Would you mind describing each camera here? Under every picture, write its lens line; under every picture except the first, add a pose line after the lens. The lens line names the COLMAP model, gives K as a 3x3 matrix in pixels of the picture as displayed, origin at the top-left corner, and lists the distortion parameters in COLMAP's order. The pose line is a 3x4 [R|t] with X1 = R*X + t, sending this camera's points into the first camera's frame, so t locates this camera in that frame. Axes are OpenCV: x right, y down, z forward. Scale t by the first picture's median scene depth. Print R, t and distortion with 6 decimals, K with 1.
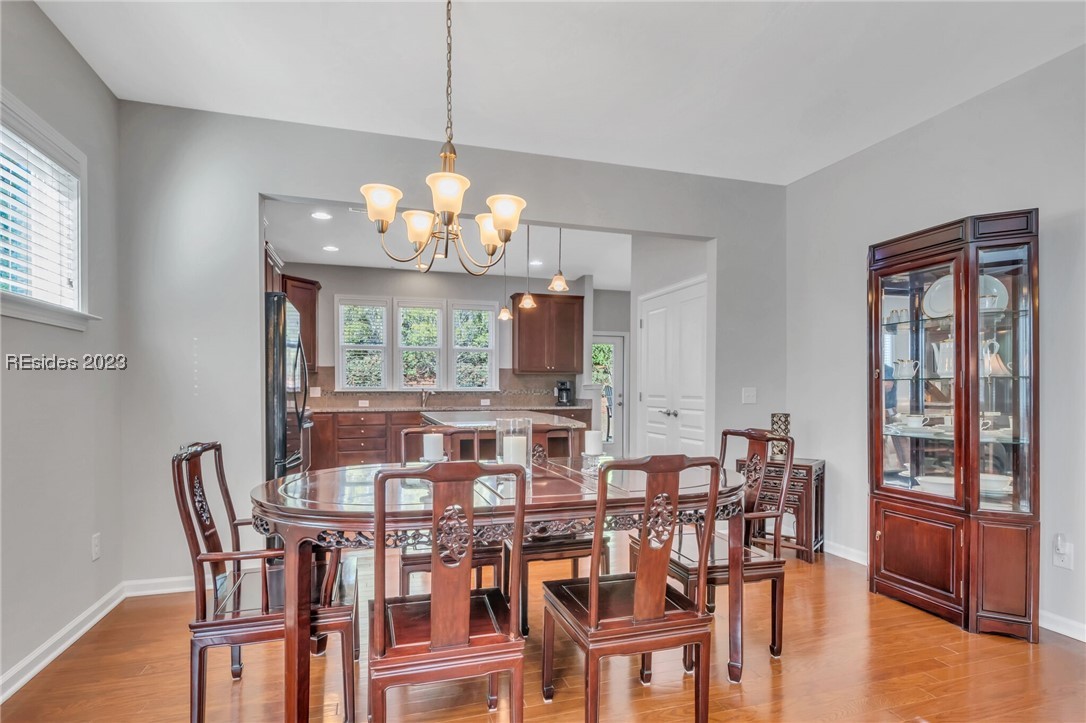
lens RADIAL K [[553.5, 0, 542.5], [0, 553.5, 388.4], [0, 0, 1]] dist [0.002205, 0.000010]
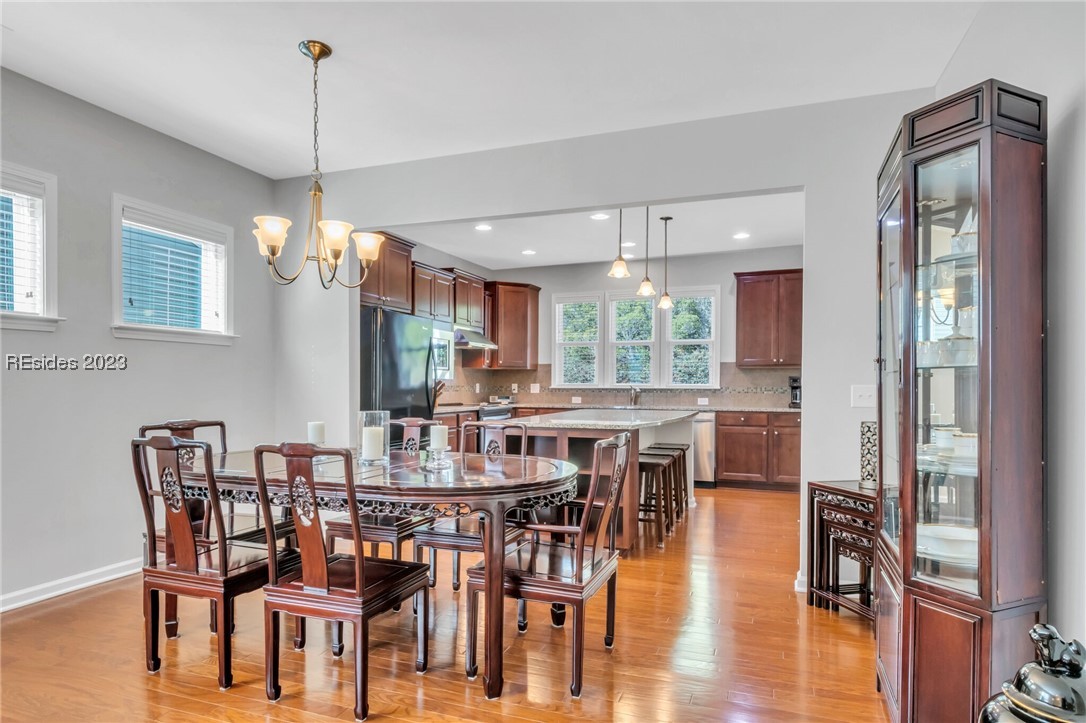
lens RADIAL K [[625.5, 0, 538.3], [0, 625.5, 383.6], [0, 0, 1]] dist [-0.024131, -0.001460]
pose [[0.787472, 0.000300, -0.616350, 0.313445], [-0.002277, 0.999994, -0.002421, 0.000029], [0.616346, 0.003310, 0.787469, 0.065655]]
